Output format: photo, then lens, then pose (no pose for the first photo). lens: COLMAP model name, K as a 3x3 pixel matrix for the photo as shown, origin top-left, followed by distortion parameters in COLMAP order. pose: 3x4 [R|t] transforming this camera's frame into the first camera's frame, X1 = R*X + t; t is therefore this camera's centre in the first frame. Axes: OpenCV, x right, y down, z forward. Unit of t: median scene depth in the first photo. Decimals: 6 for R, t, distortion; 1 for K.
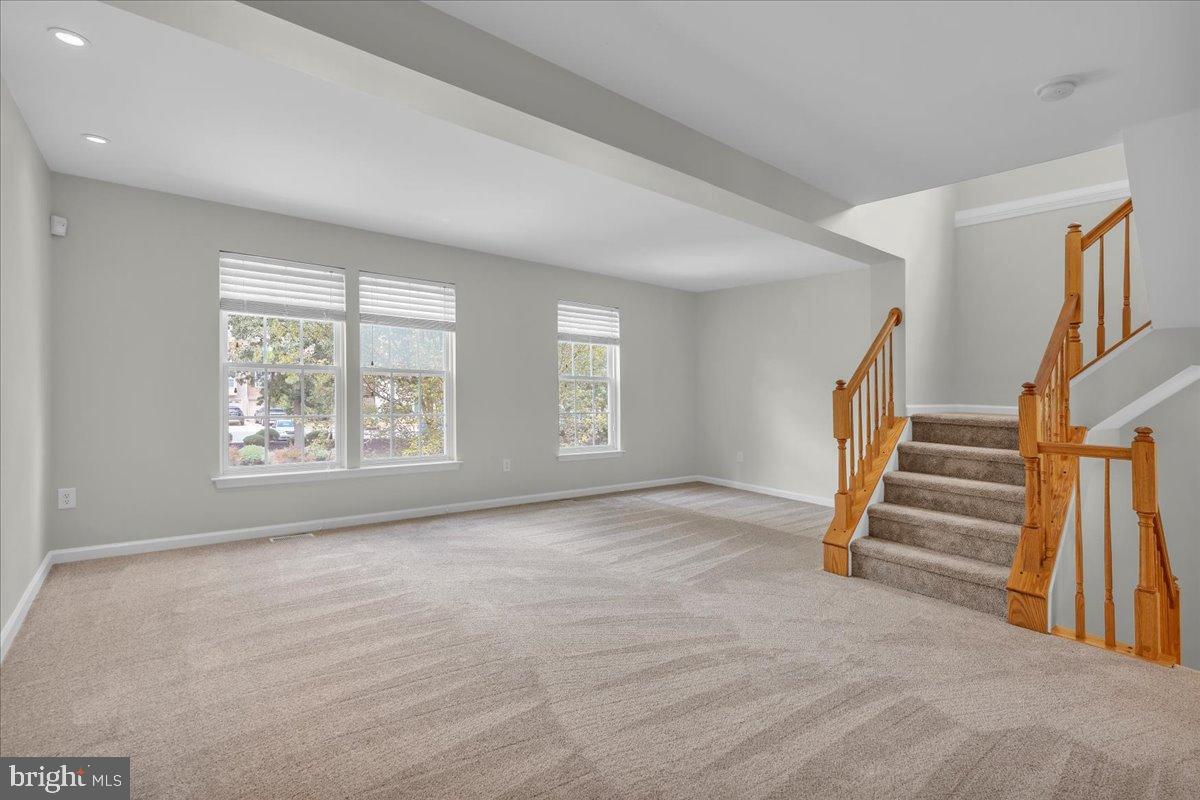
lens RADIAL K [[558.4, 0, 593.2], [0, 558.4, 395.5], [0, 0, 1]] dist [-0.010979, 0.001687]
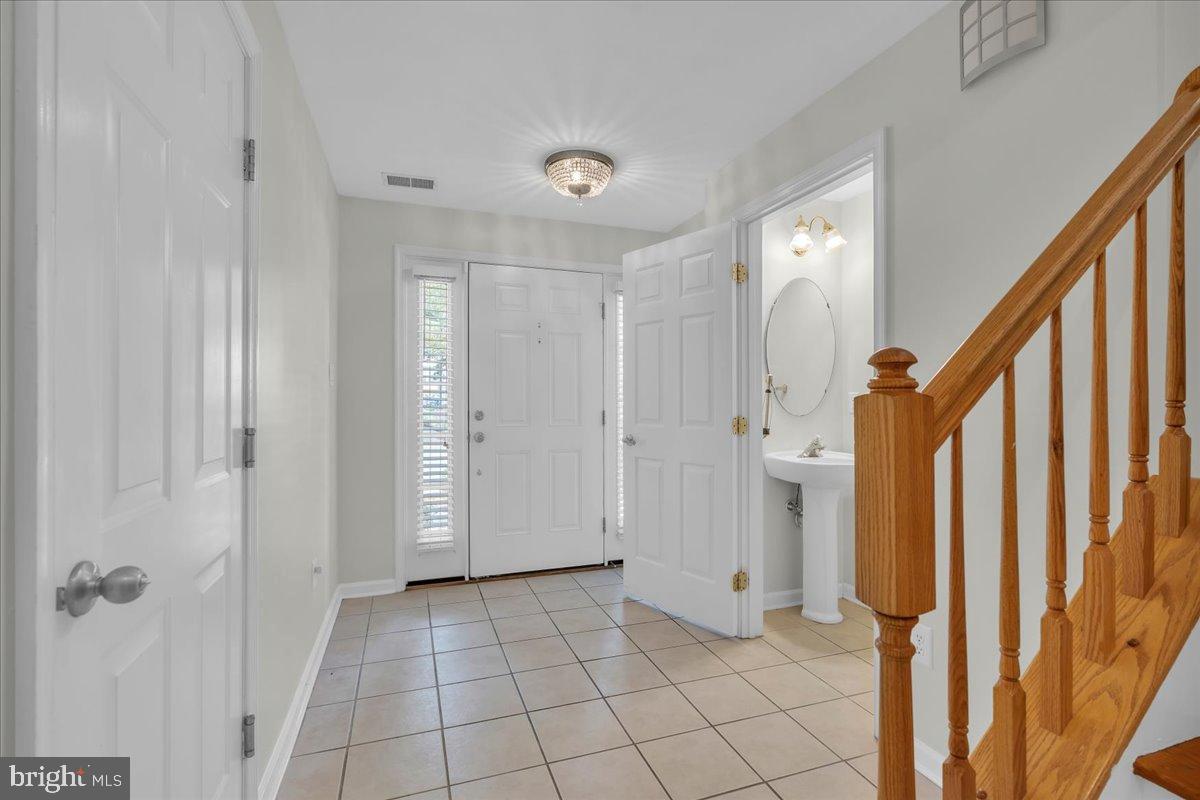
lens RADIAL K [[558.4, 0, 605.6], [0, 558.4, 399.4], [0, 0, 1]] dist [-0.010979, 0.001687]
pose [[0.949100, -0.007077, -0.314896, 0.403918], [0.006361, 0.999974, -0.003300, -0.007101], [0.314911, 0.001129, 0.949120, 0.743294]]
